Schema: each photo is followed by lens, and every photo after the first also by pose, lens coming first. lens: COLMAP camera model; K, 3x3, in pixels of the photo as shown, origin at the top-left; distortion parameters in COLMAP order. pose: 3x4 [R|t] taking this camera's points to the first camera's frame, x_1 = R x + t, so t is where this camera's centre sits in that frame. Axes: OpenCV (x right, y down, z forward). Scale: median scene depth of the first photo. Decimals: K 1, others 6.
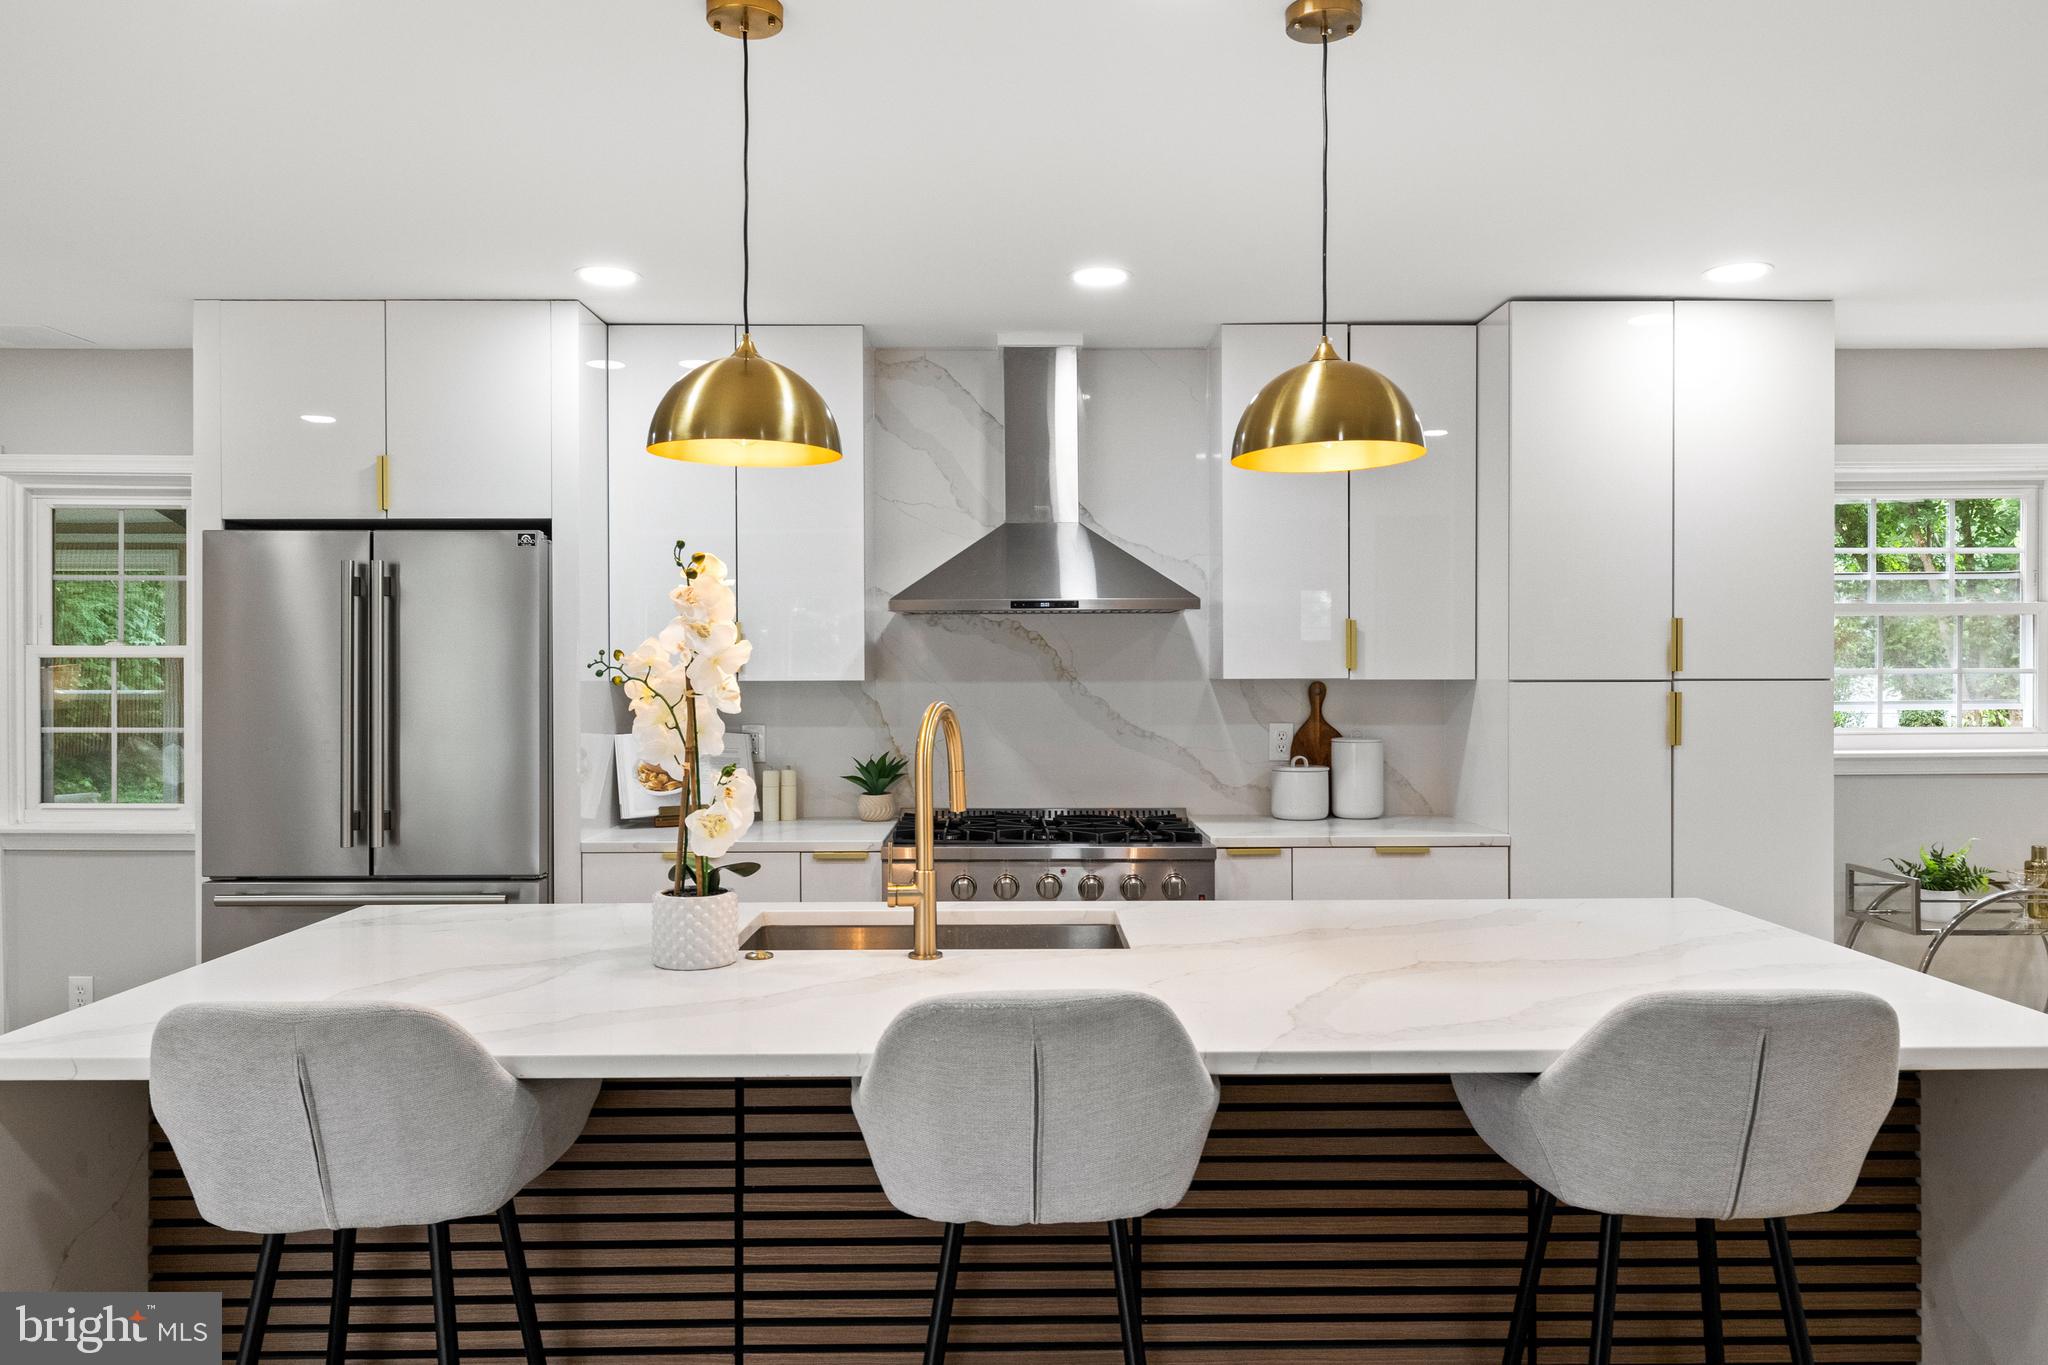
lens RADIAL K [[1419.8, 0, 1029.4], [0, 1419.8, 689.9], [0, 0, 1]] dist [0.010483, 0.001879]
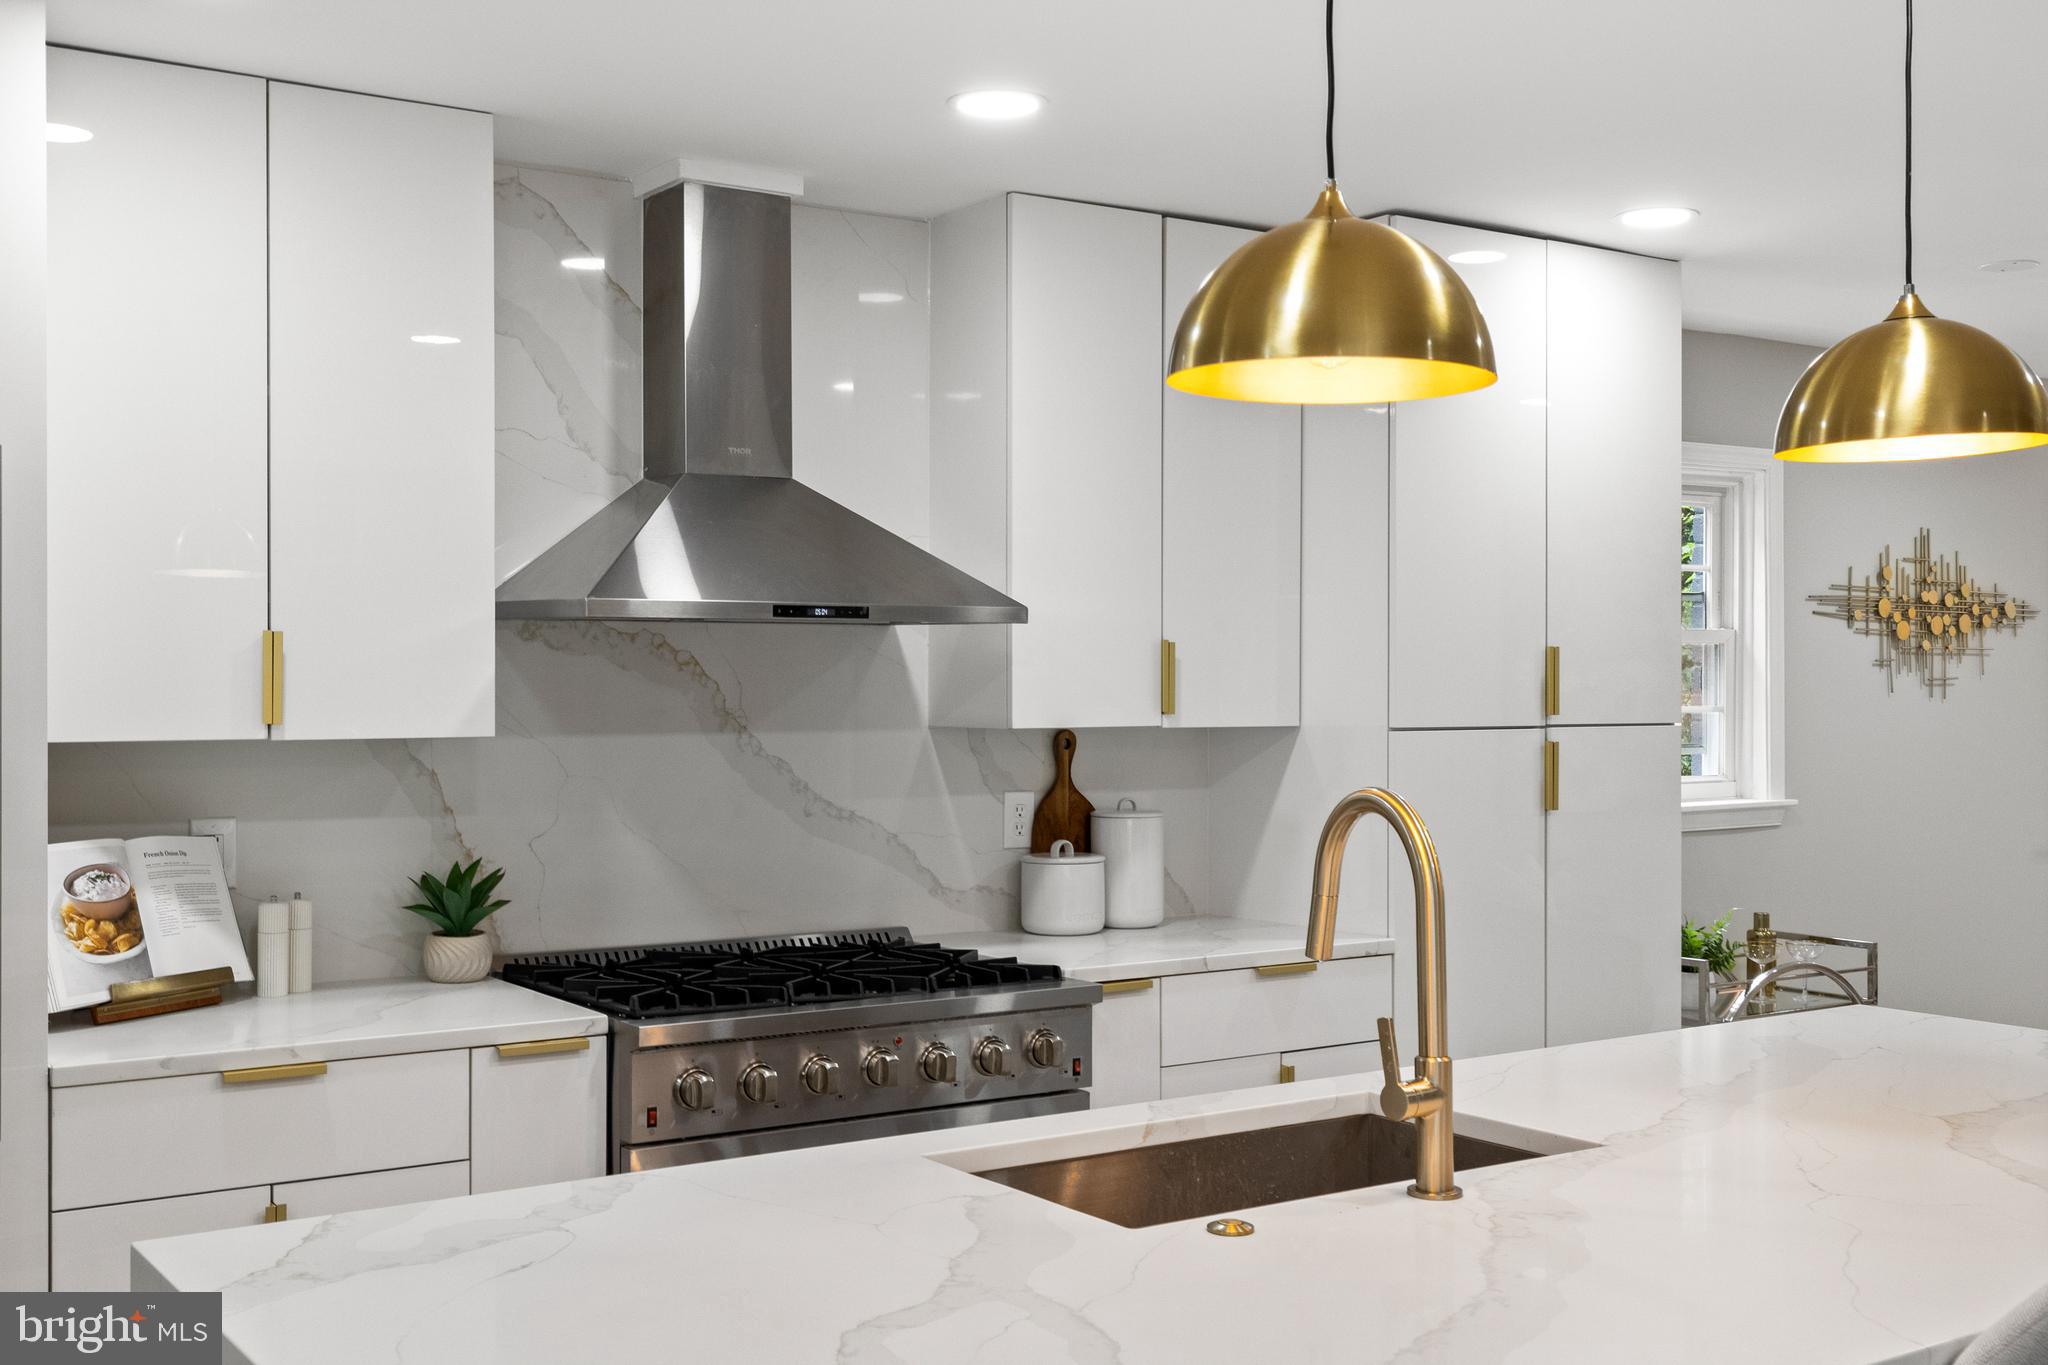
lens RADIAL K [[2144.1, 0, 1016.4], [0, 2144.1, 685.0], [0, 0, 1]] dist [0.004801, 0.000000]
pose [[0.835142, 0.003259, 0.550025, -0.391015], [0.005666, 0.999878, -0.014528, -0.012736], [-0.550006, 0.015249, 0.835022, 0.157268]]
